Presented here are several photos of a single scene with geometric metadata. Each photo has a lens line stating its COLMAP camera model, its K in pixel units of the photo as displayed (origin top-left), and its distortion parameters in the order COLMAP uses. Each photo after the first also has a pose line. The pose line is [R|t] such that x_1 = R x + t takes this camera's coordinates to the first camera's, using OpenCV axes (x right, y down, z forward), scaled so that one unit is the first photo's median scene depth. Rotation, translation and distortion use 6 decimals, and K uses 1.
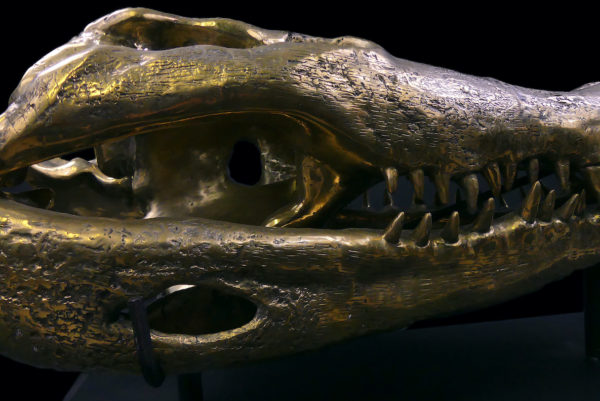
lens RADIAL K [[450.4, 0, 299.6], [0, 450.4, 201.0], [0, 0, 1]] dist [-0.038131, 0.017950]
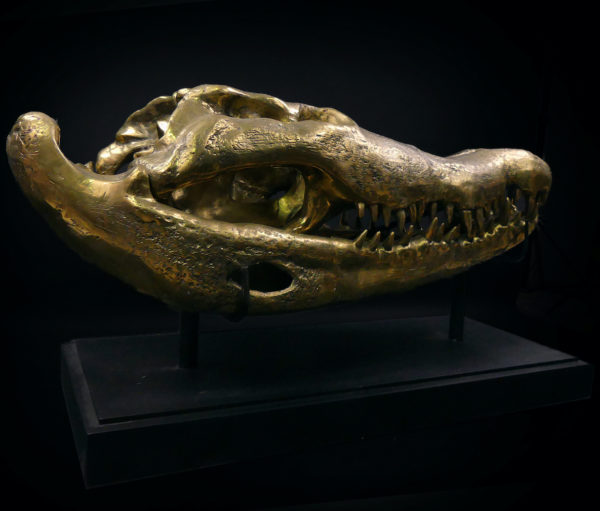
lens RADIAL K [[624.8, 0, 300.0], [0, 624.8, 255.5], [0, 0, 1]] dist [-0.072528, 0.000000]
pose [[0.941106, 0.056332, 0.333386, -0.743498], [-0.078159, 0.995562, 0.052414, 0.016460], [-0.328954, -0.075384, 0.941332, -1.073317]]
